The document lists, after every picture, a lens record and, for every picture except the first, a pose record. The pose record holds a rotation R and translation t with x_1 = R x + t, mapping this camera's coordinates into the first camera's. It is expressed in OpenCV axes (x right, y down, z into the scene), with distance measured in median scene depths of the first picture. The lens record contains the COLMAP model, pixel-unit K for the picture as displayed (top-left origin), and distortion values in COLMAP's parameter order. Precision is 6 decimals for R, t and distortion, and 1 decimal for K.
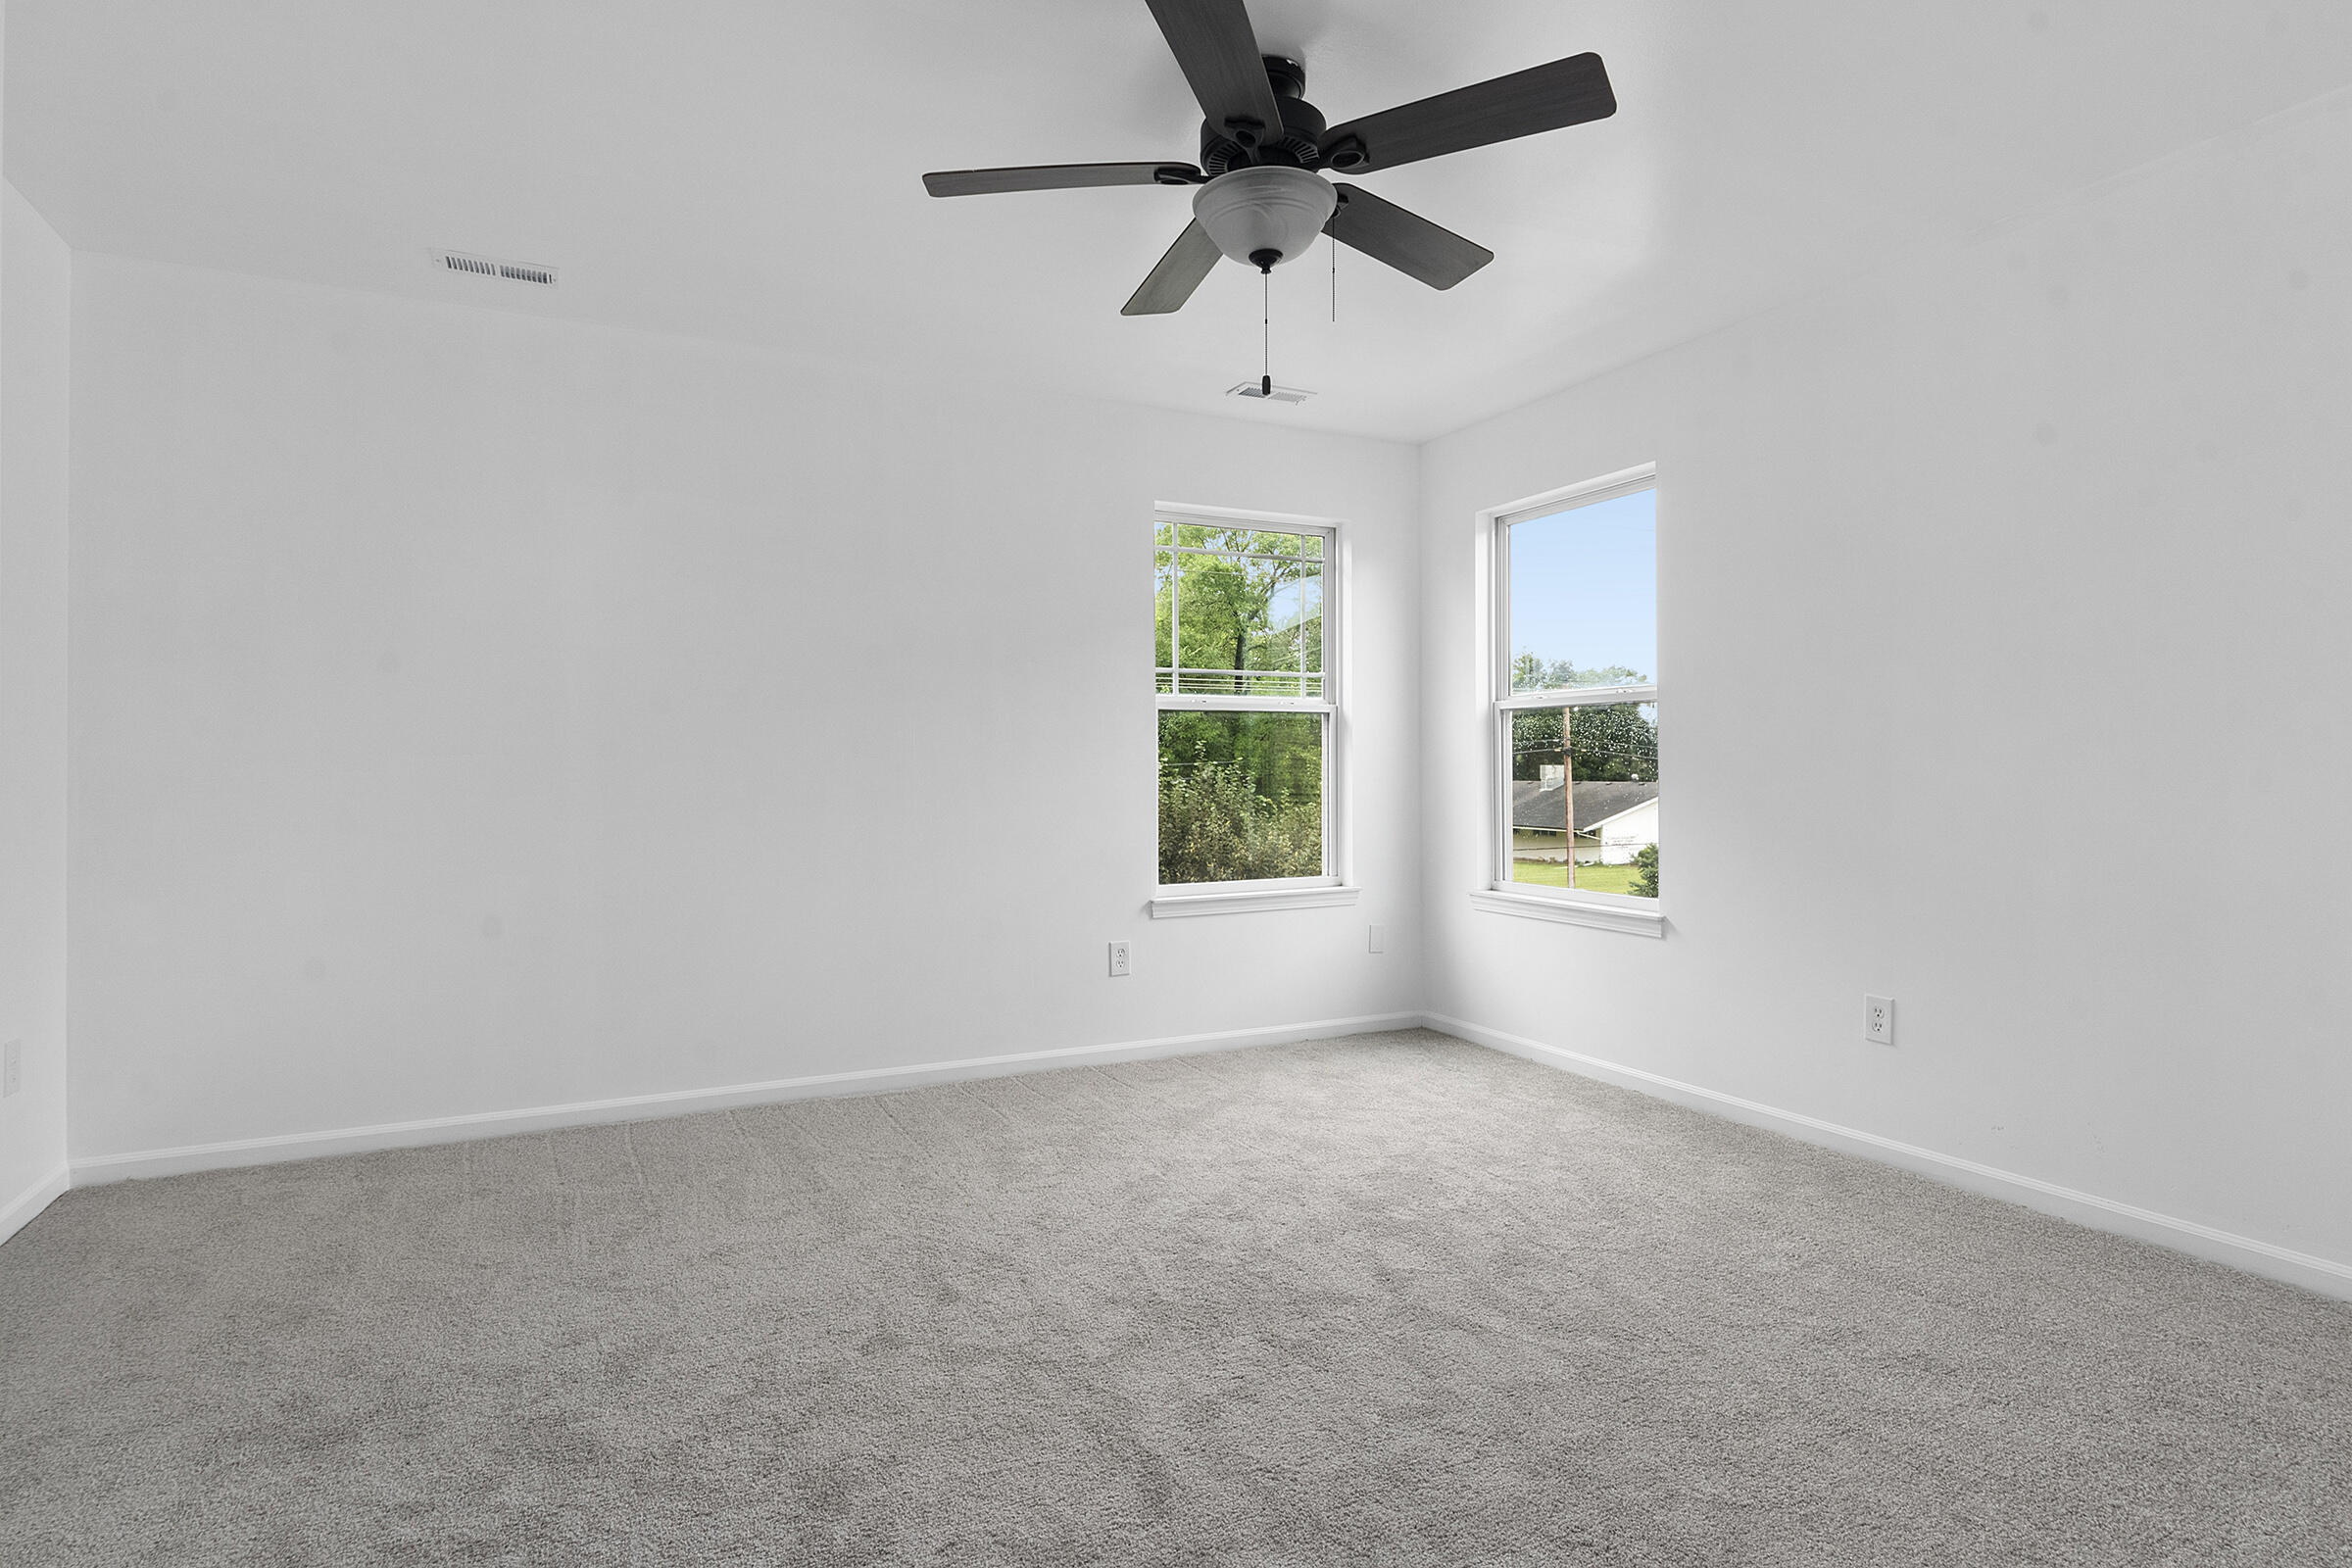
lens RADIAL K [[1212.1, 0, 1173.3], [0, 1212.1, 778.4], [0, 0, 1]] dist [0.000616, -0.000074]
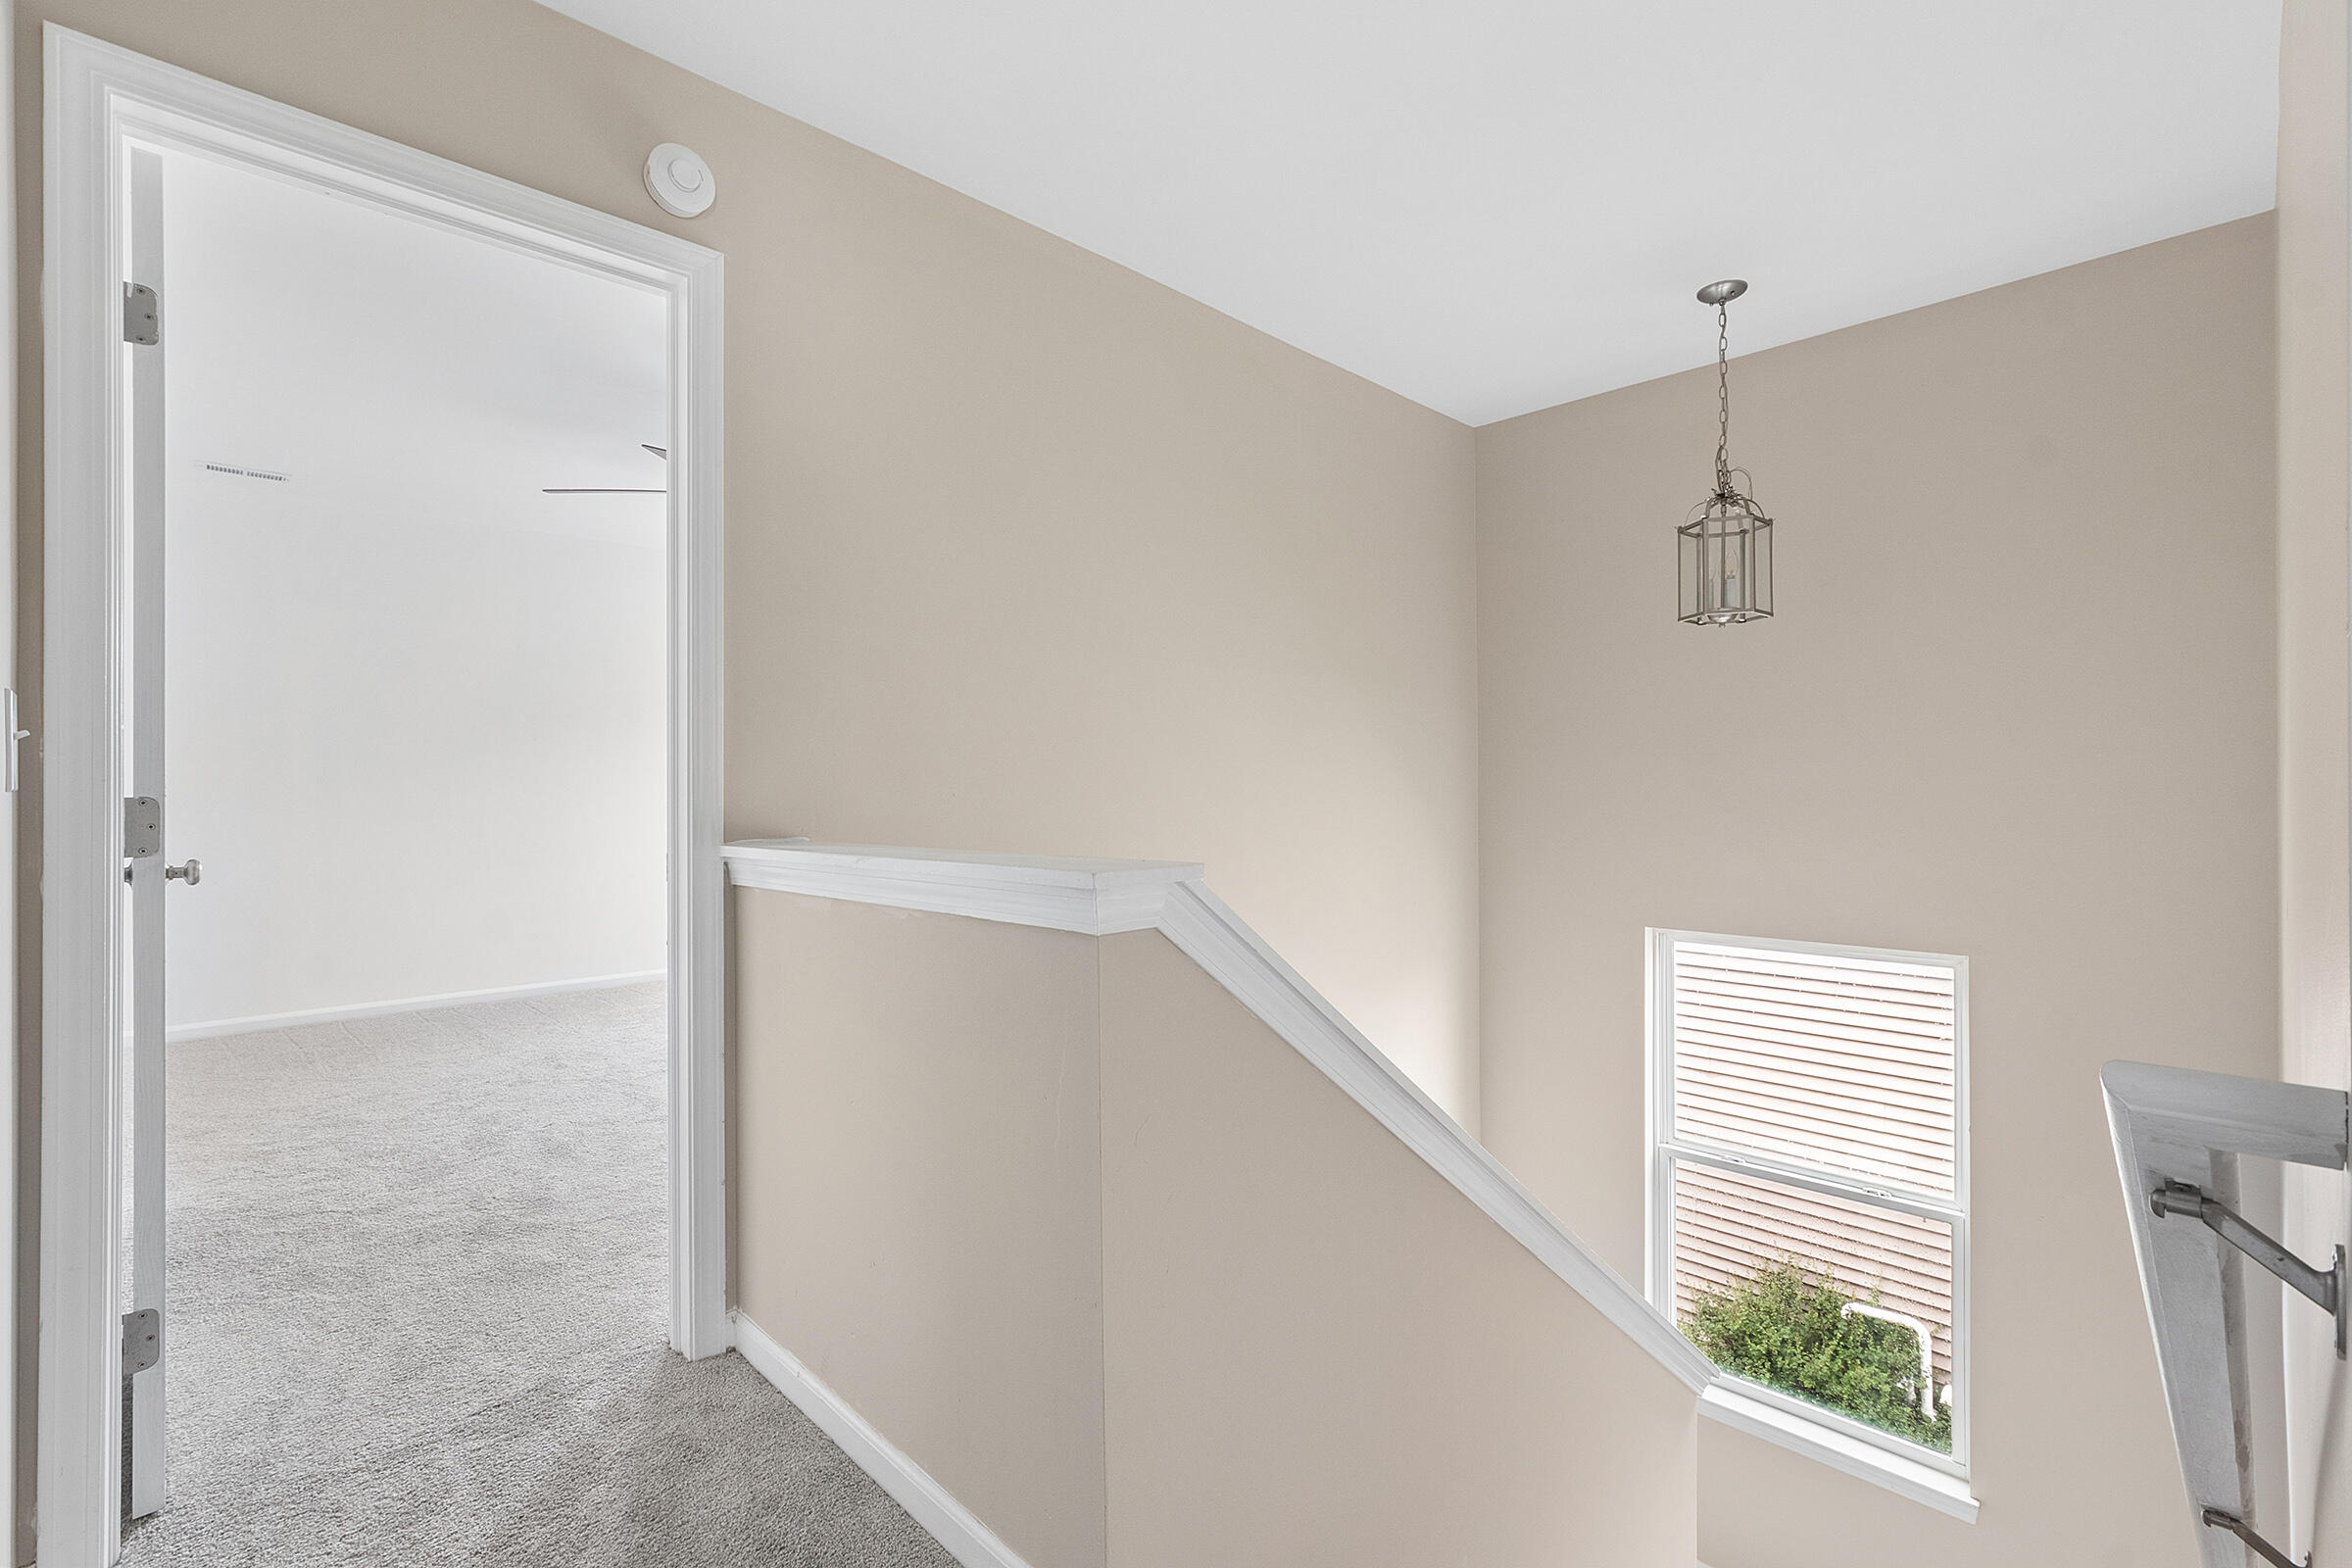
lens RADIAL K [[1050.8, 0, 1175.3], [0, 1050.8, 783.2], [0, 0, 1]] dist [-0.000200, 0.000059]
pose [[0.954992, 0.000113, 0.296632, 0.149328], [0.003989, 0.999905, -0.013221, 0.001408], [-0.296606, 0.013809, 0.954900, -0.528058]]
